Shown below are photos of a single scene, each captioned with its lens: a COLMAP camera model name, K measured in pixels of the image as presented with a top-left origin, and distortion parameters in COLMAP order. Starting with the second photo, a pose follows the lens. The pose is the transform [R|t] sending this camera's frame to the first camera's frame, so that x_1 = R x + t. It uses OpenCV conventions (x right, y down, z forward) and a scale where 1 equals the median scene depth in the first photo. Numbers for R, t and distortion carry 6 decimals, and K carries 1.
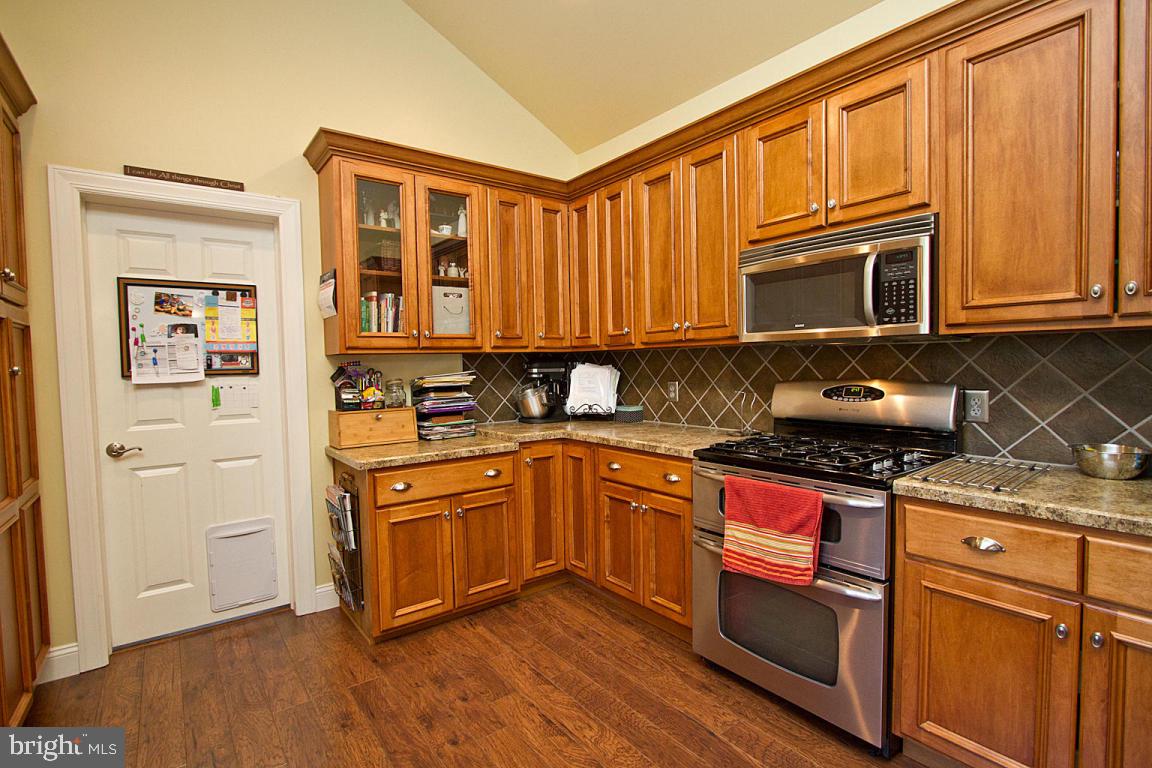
lens RADIAL K [[548.4, 0, 575.0], [0, 548.4, 384.0], [0, 0, 1]] dist [-0.017727, 0.003329]
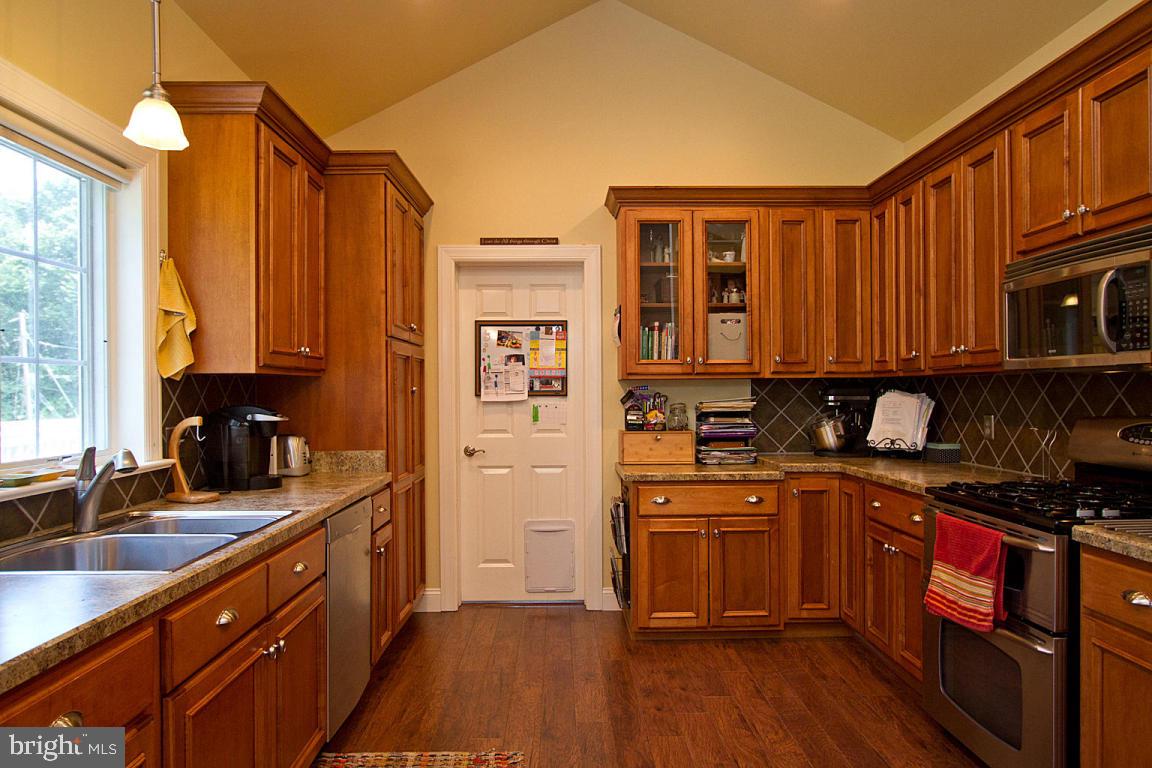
lens RADIAL K [[754.1, 0, 575.9], [0, 754.1, 386.9], [0, 0, 1]] dist [-0.006836, 0.001970]
pose [[0.811788, 0.012393, -0.583821, 0.403590], [-0.033528, 0.999115, -0.025412, 0.003402], [0.582989, 0.040203, 0.811485, -0.321958]]
